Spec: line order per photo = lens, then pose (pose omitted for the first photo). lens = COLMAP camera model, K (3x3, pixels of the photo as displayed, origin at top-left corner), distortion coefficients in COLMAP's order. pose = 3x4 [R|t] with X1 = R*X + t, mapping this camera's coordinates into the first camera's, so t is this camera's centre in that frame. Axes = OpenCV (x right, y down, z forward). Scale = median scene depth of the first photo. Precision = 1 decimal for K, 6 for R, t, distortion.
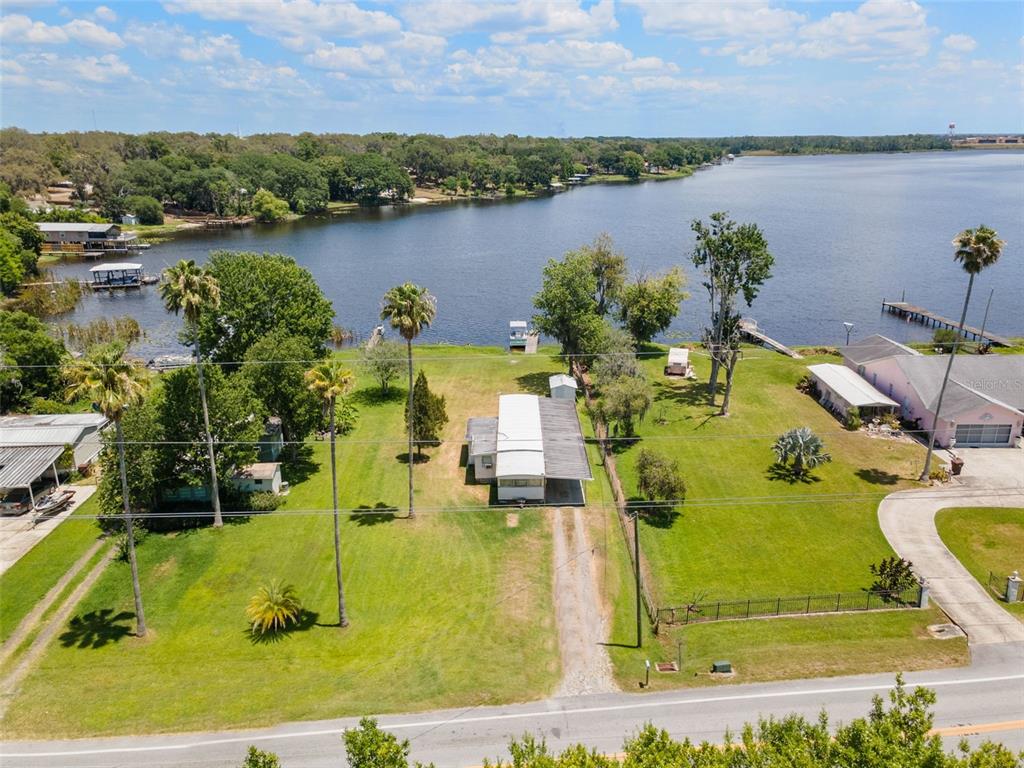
lens RADIAL K [[719.8, 0, 512.0], [0, 719.8, 384.0], [0, 0, 1]] dist [-0.000397, -0.000438]
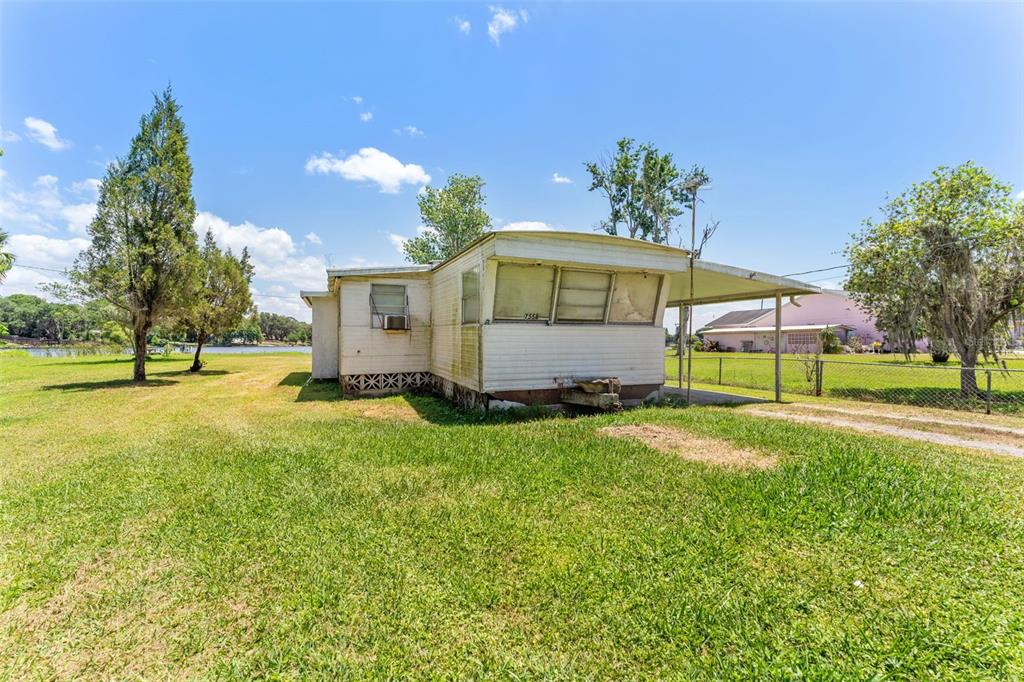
lens RADIAL K [[424.1, 0, 506.2], [0, 424.1, 342.9], [0, 0, 1]] dist [-0.008254, -0.000007]
pose [[0.927265, 0.005680, 0.374363, -0.057435], [0.112894, 0.949105, -0.294031, 0.183283], [-0.356980, 0.314908, 0.879431, 0.897834]]
